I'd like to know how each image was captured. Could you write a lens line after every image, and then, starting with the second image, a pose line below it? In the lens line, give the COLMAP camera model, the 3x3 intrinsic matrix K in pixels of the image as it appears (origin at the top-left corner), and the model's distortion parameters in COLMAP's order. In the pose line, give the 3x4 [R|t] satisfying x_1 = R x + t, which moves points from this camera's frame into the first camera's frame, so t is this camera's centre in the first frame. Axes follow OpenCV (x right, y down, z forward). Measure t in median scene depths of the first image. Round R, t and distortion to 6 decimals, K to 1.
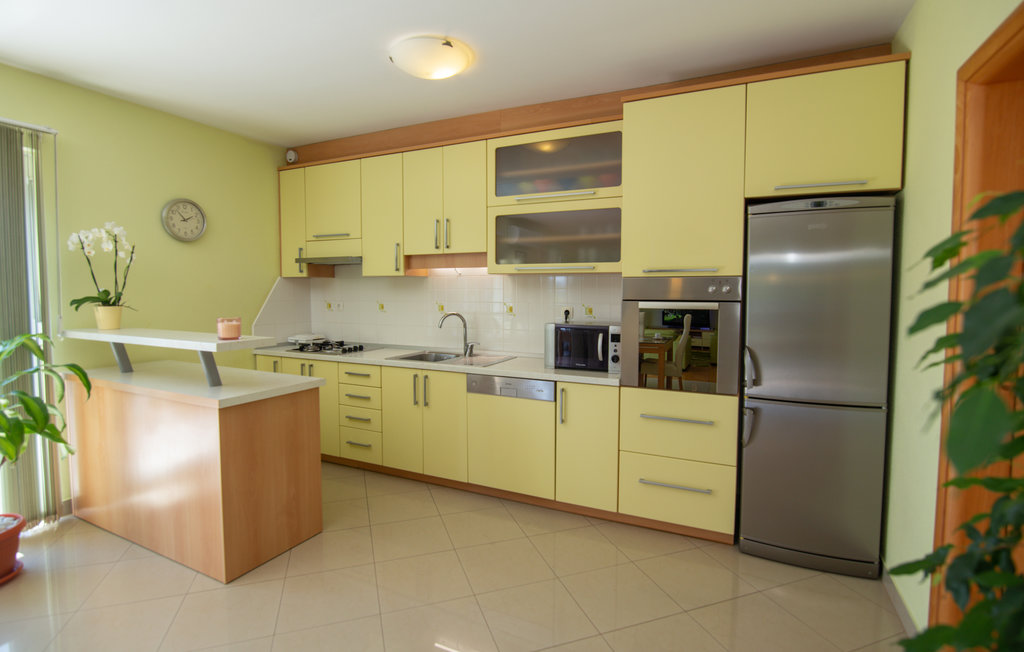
lens RADIAL K [[473.9, 0, 515.5], [0, 473.9, 316.0], [0, 0, 1]] dist [-0.026754, 0.000011]
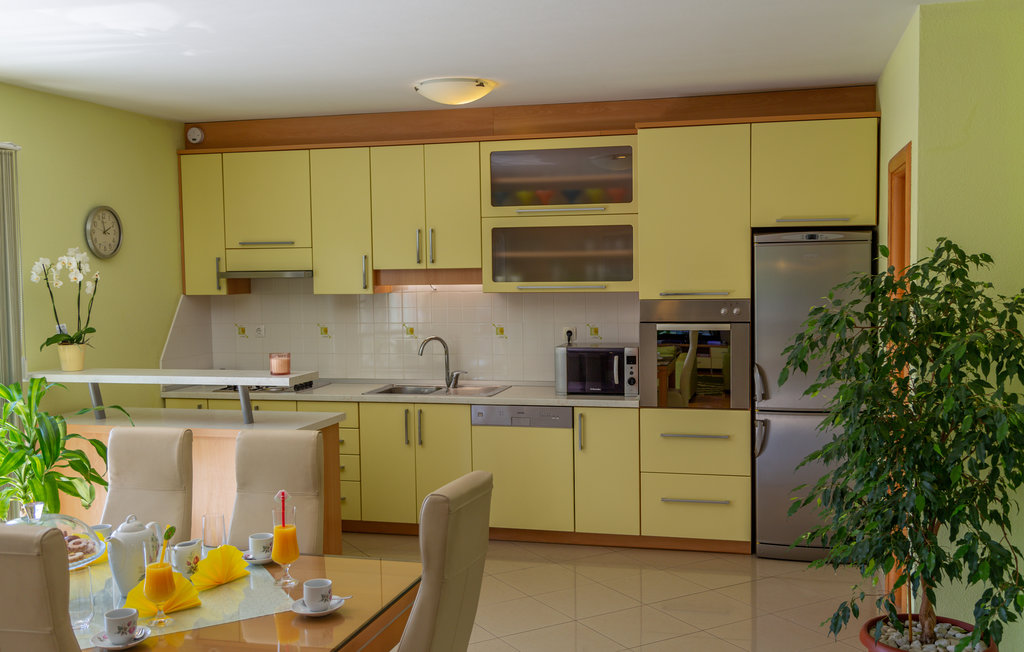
lens RADIAL K [[984.2, 0, 512.0], [0, 984.2, 326.0], [0, 0, 1]] dist [0.002421, -0.001417]
pose [[0.982617, -0.028538, 0.183440, -0.387054], [0.027380, 0.999586, 0.008841, -0.046653], [-0.183616, -0.003664, 0.982991, -0.917024]]
